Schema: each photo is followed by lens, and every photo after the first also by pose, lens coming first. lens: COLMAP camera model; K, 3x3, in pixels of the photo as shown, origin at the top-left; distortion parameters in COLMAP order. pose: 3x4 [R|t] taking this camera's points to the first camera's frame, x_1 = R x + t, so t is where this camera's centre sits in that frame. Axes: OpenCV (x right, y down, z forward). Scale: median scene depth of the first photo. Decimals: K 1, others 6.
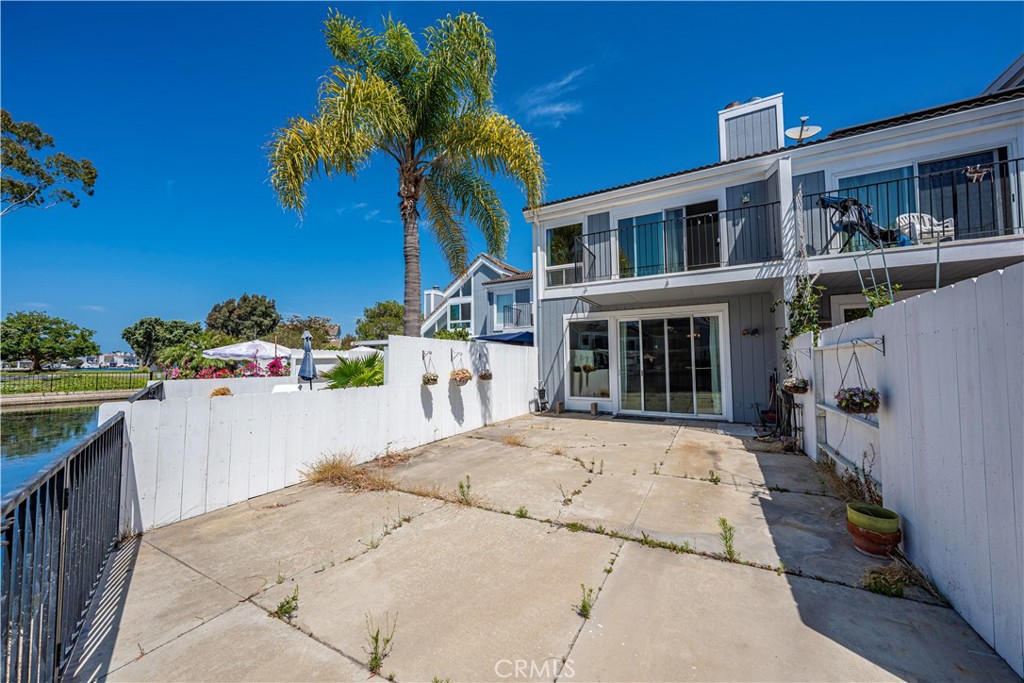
lens RADIAL K [[372.1, 0, 512.0], [0, 372.1, 341.5], [0, 0, 1]] dist [-0.000085, -0.000006]
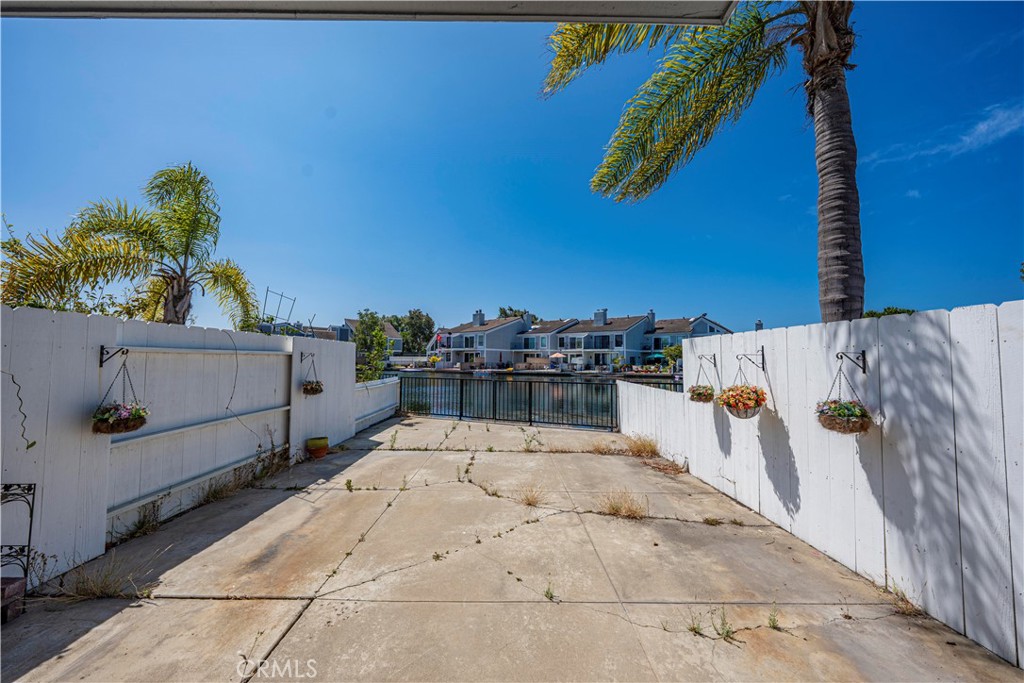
lens RADIAL K [[356.7, 0, 512.0], [0, 356.7, 341.5], [0, 0, 1]] dist [-0.000280, -0.000040]
pose [[-0.873524, -0.030494, -0.485824, 0.656984], [0.022126, 0.994517, -0.102208, 0.092339], [0.486277, -0.100031, -0.868060, 2.147818]]
